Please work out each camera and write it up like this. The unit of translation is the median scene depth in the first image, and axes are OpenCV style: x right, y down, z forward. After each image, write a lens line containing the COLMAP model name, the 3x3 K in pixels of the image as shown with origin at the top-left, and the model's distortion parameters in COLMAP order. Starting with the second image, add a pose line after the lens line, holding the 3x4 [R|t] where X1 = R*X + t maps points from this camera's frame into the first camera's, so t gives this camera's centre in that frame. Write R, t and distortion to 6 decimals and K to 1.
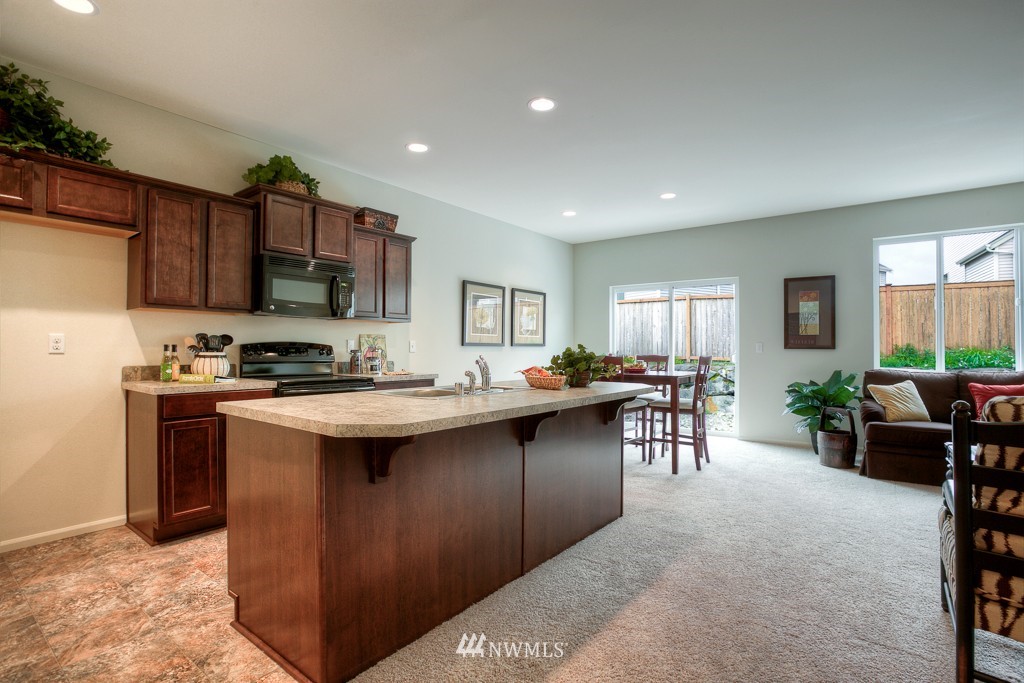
lens RADIAL K [[505.3, 0, 503.5], [0, 505.3, 347.1], [0, 0, 1]] dist [-0.006223, 0.000041]
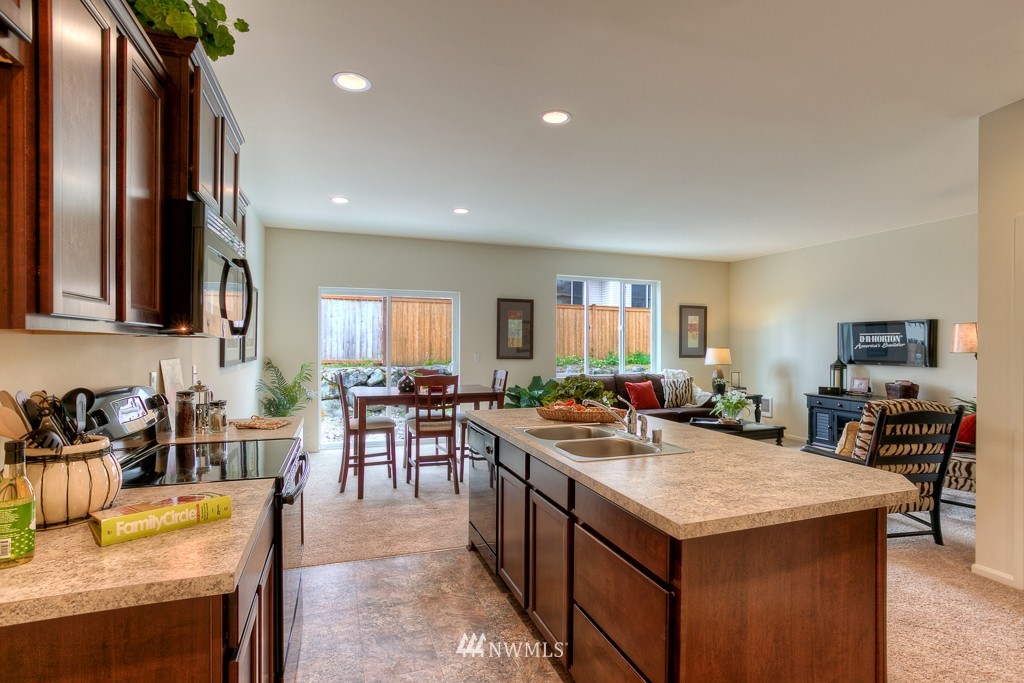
lens RADIAL K [[523.7, 0, 521.8], [0, 523.7, 350.9], [0, 0, 1]] dist [-0.017129, 0.001073]
pose [[0.530041, -0.015122, 0.847837, -0.471777], [-0.003748, 0.999789, 0.020175, -0.043701], [-0.847964, -0.013871, 0.529873, 0.339315]]
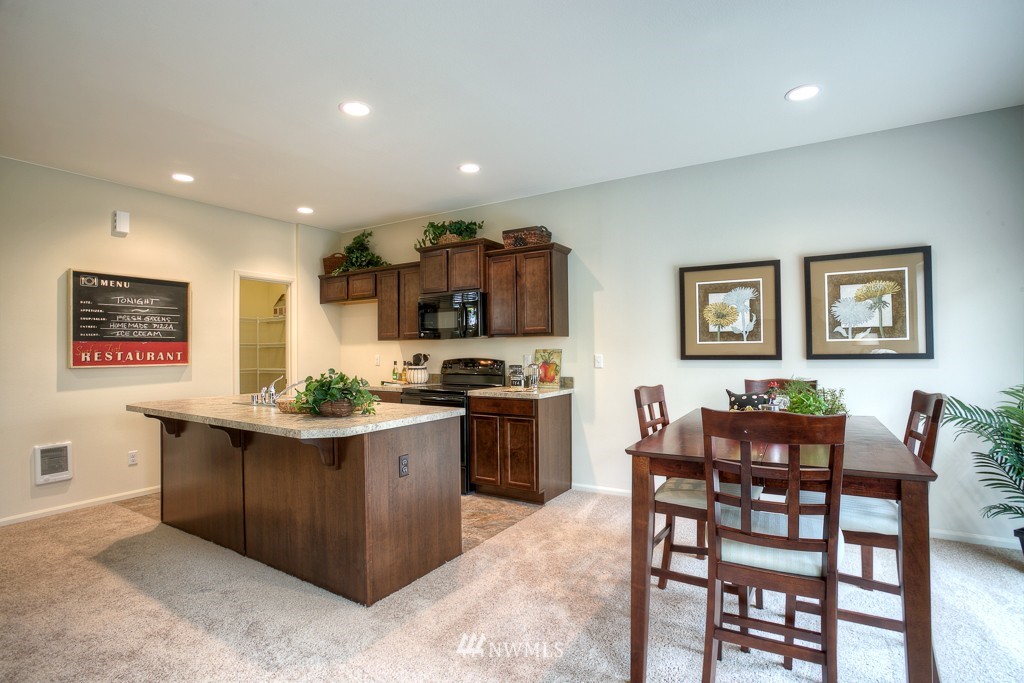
lens RADIAL K [[502.9, 0, 517.0], [0, 502.9, 340.7], [0, 0, 1]] dist [-0.020920, 0.003968]
pose [[0.130121, -0.024985, -0.991183, 0.627541], [0.014301, 0.999626, -0.023321, -0.017270], [0.991395, -0.011141, 0.130429, 0.717662]]
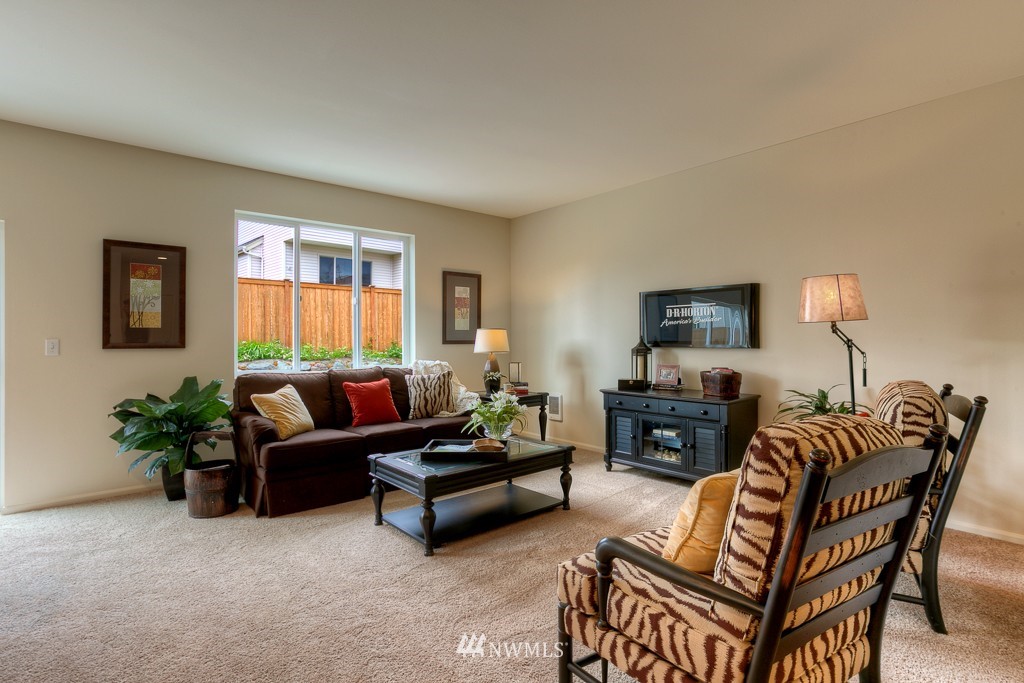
lens RADIAL K [[502.9, 0, 522.5], [0, 502.9, 335.1], [0, 0, 1]] dist [-0.020920, 0.003968]
pose [[0.210621, 0.000553, 0.977568, 0.052398], [0.002729, 0.999996, -0.001154, -0.012938], [-0.977564, 0.002910, 0.210619, 0.372259]]
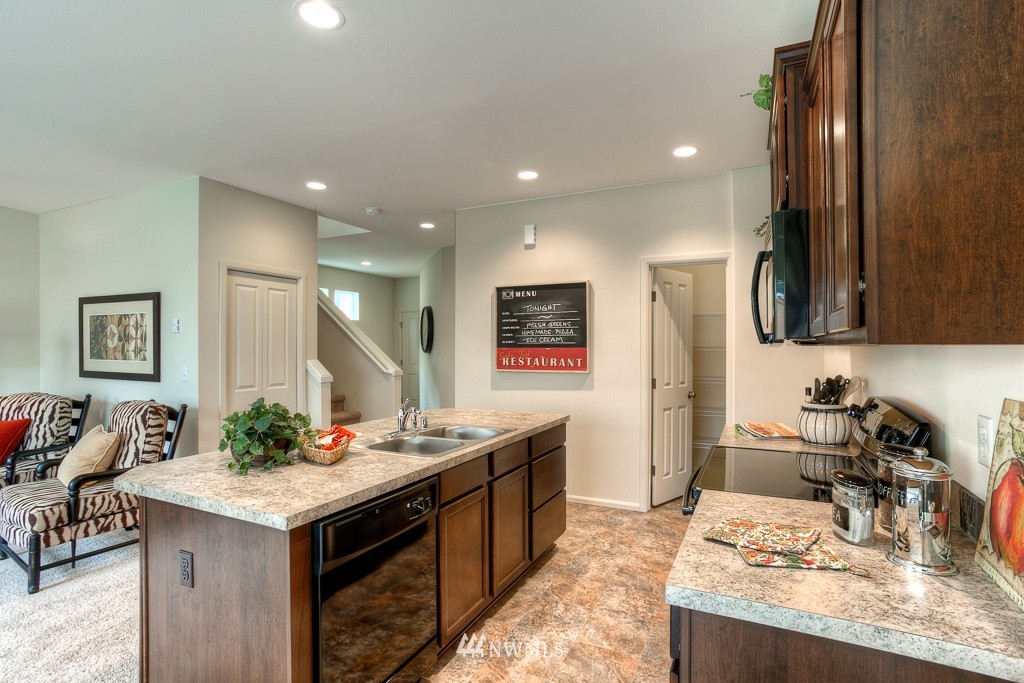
lens RADIAL K [[502.9, 0, 506.8], [0, 502.9, 334.9], [0, 0, 1]] dist [-0.020920, 0.003968]
pose [[-0.978708, -0.006793, -0.205143, -0.010960], [-0.001384, 0.999648, -0.026498, -0.041825], [0.205251, -0.025649, -0.978373, 1.011508]]
